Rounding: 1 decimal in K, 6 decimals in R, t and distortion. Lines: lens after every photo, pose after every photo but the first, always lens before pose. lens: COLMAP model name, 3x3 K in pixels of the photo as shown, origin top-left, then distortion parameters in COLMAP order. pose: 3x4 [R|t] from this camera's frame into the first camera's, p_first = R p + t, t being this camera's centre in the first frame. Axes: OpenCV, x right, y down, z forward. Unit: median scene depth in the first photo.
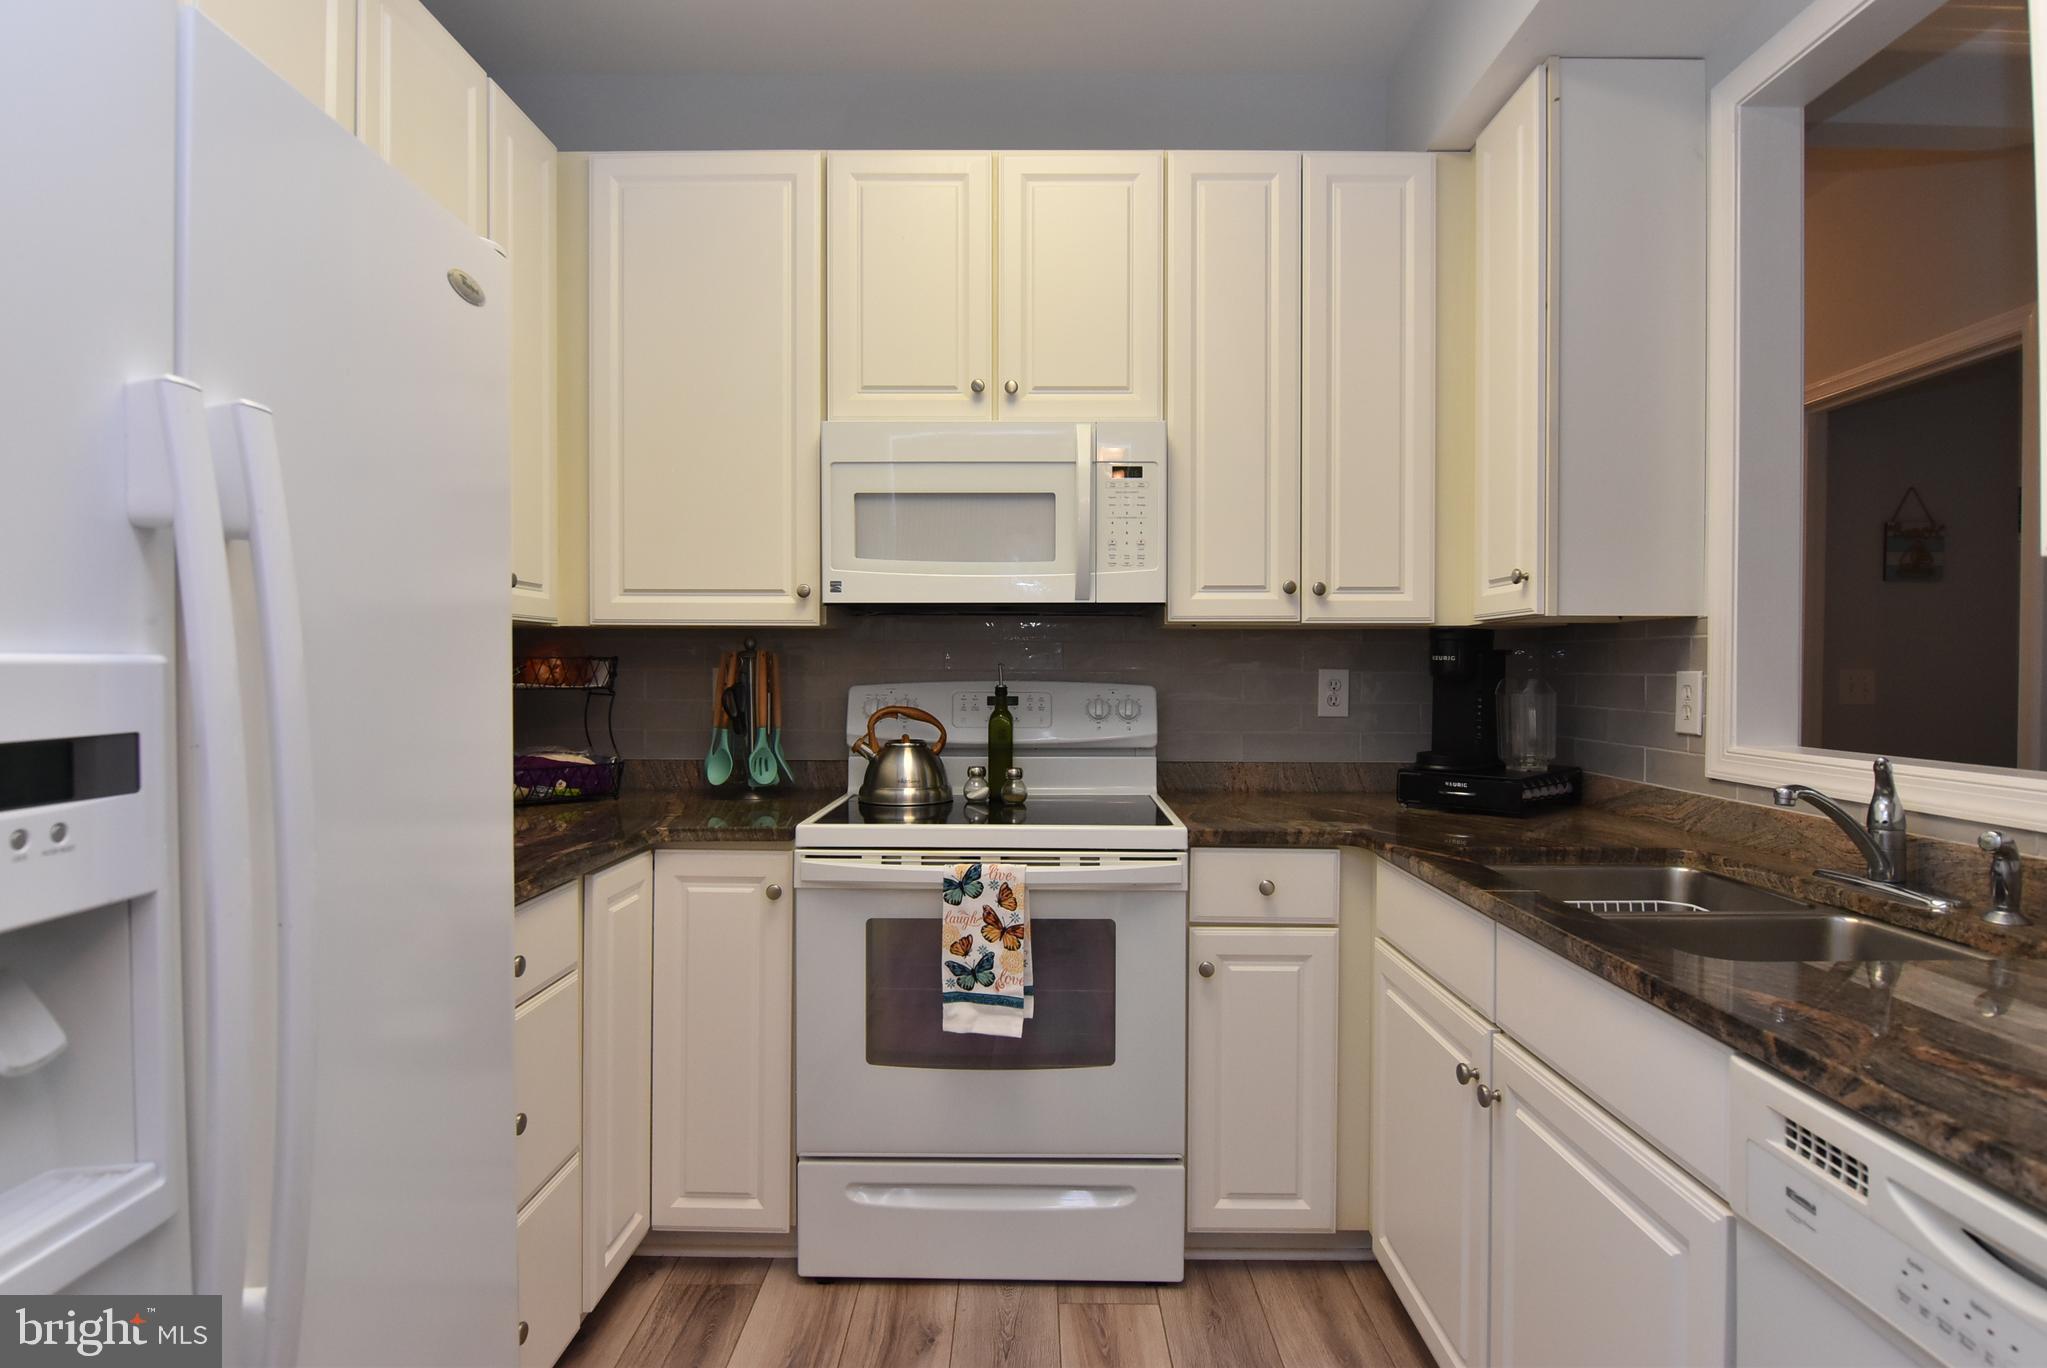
lens RADIAL K [[1088.1, 0, 1027.2], [0, 1088.1, 682.2], [0, 0, 1]] dist [0.002829, -0.020349]
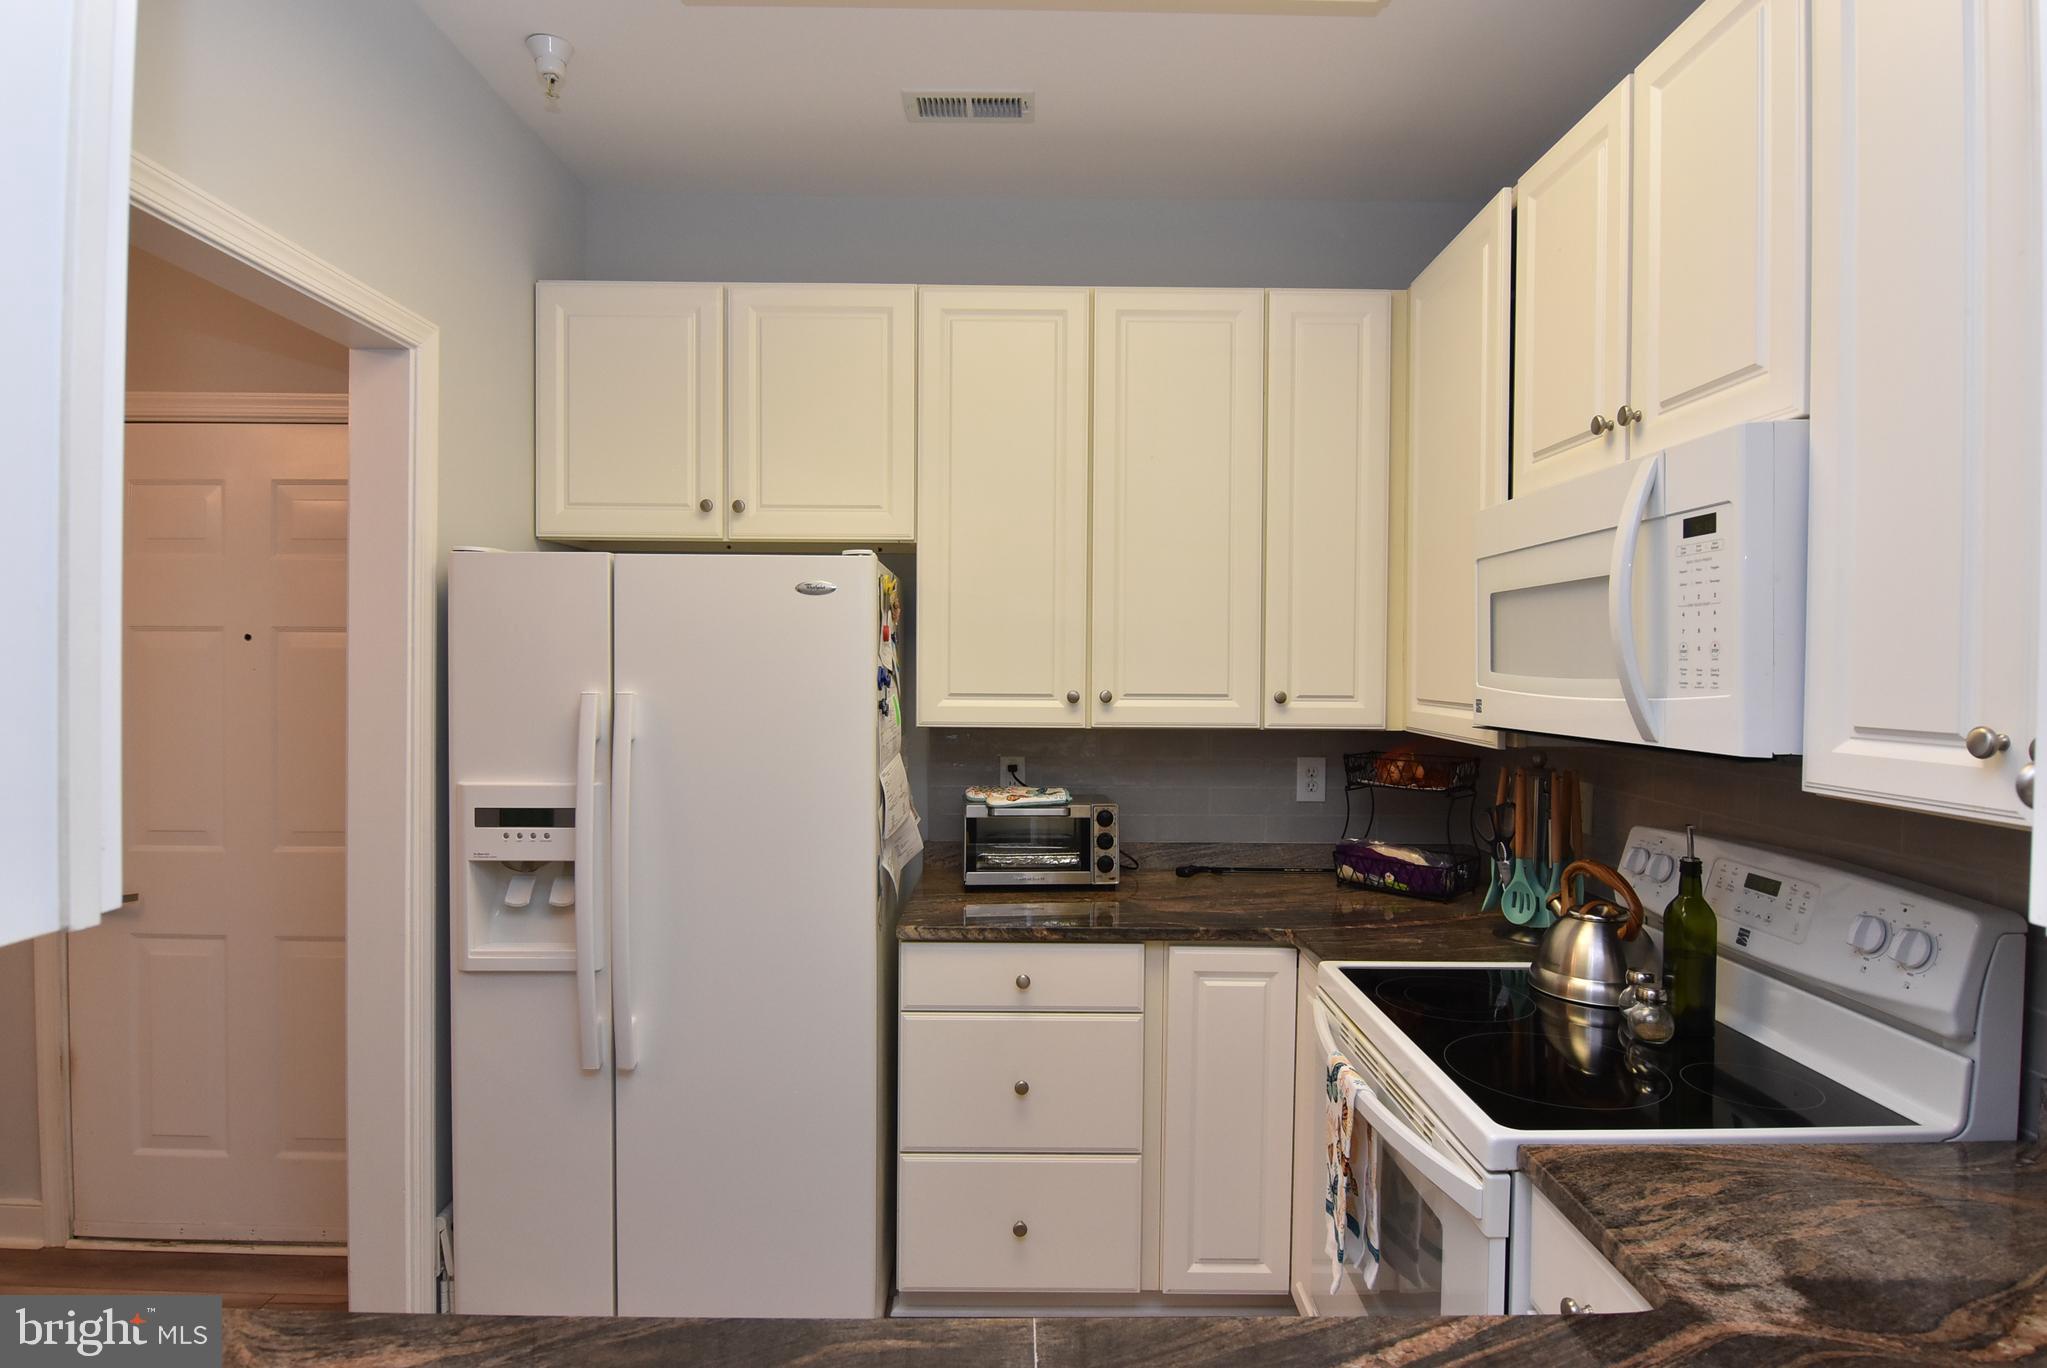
lens RADIAL K [[1088.1, 0, 1027.2], [0, 1088.1, 682.2], [0, 0, 1]] dist [0.002829, -0.020349]
pose [[0.020309, 0.015175, -0.999679, 0.660196], [-0.021632, 0.999657, 0.014735, -0.110703], [0.999560, 0.021326, 0.020630, 0.632369]]
